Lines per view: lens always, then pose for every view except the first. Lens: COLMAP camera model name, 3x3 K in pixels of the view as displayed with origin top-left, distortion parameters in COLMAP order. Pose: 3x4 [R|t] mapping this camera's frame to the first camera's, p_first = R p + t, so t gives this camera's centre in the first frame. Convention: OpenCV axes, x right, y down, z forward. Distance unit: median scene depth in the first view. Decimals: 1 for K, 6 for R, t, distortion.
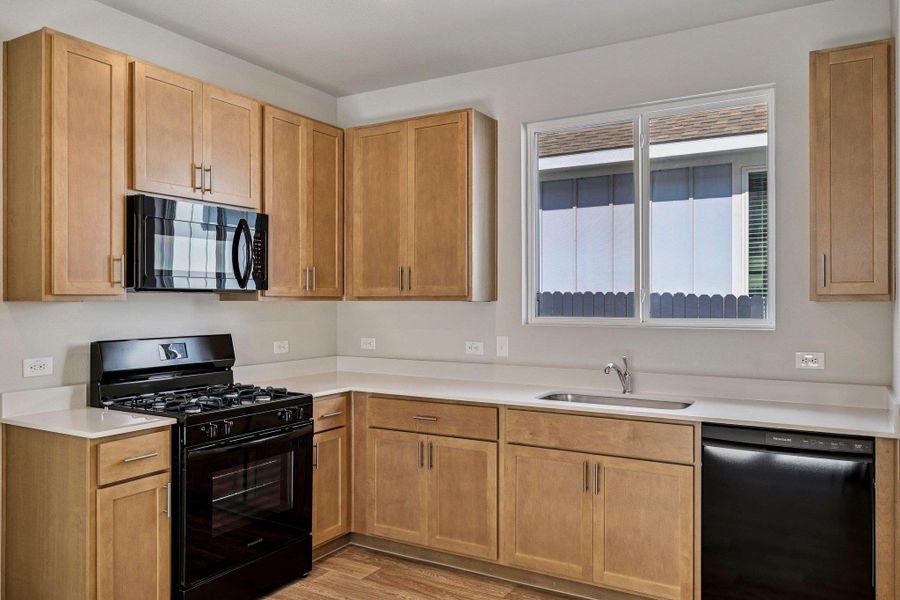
lens RADIAL K [[674.1, 0, 448.6], [0, 674.1, 300.7], [0, 0, 1]] dist [0.005359, 0.000986]
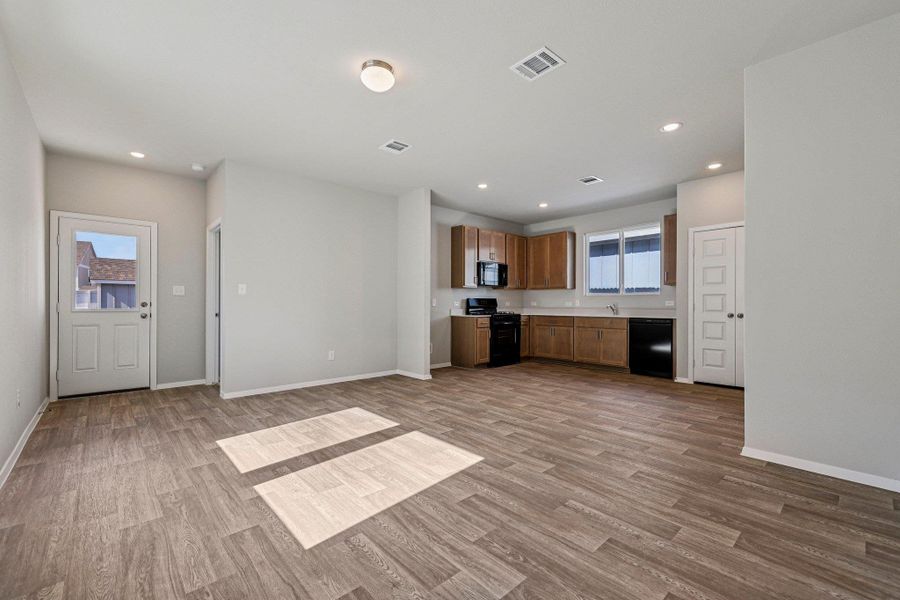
lens RADIAL K [[380.6, 0, 452.8], [0, 380.6, 304.5], [0, 0, 1]] dist [-0.000827, 0.001514]
pose [[0.957320, -0.000482, -0.289030, 0.039821], [0.000435, 1.000000, -0.000230, 0.085291], [0.289030, 0.000094, 0.957320, -1.040449]]
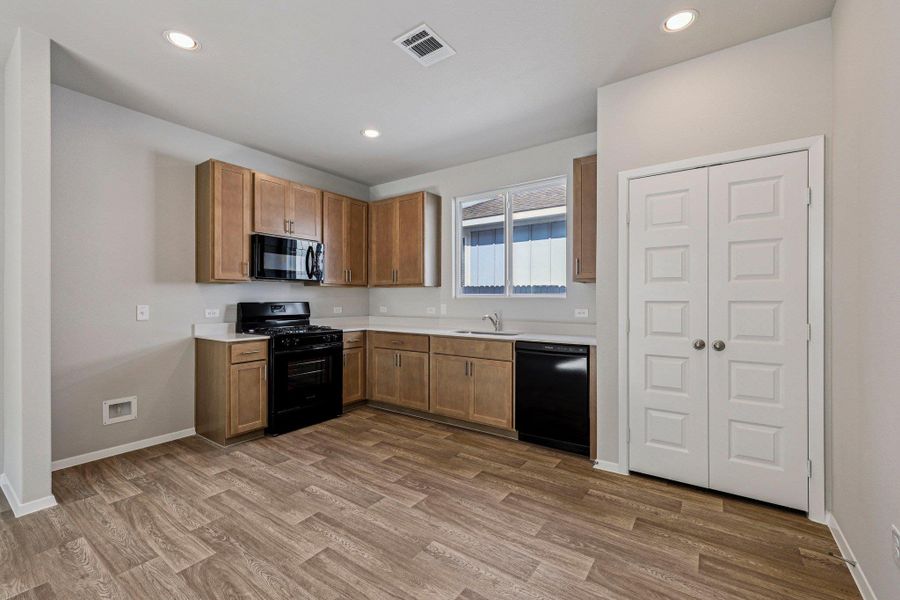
lens RADIAL K [[379.3, 0, 449.8], [0, 379.3, 299.9], [0, 0, 1]] dist [0.002266, -0.000298]
pose [[0.996664, 0.000205, -0.081619, 0.216282], [-0.000220, 1.000000, -0.000174, 0.045338], [0.081619, 0.000192, 0.996664, -0.135907]]
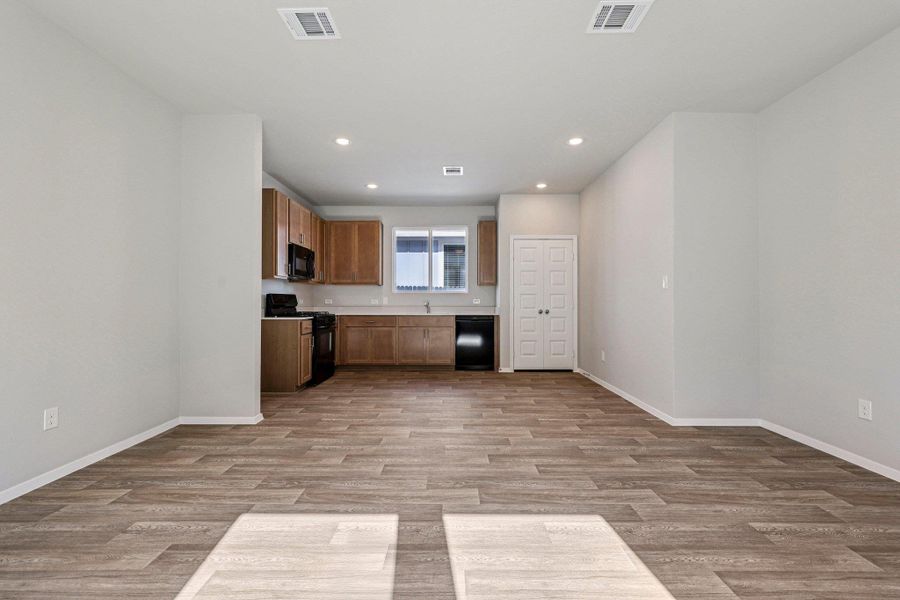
lens RADIAL K [[380.6, 0, 451.1], [0, 380.6, 294.1], [0, 0, 1]] dist [-0.000827, 0.001514]
pose [[0.863331, 0.010497, 0.504530, -0.583963], [-0.000190, 0.999790, -0.020477, 0.083337], [-0.504639, 0.017582, 0.863152, -0.670657]]
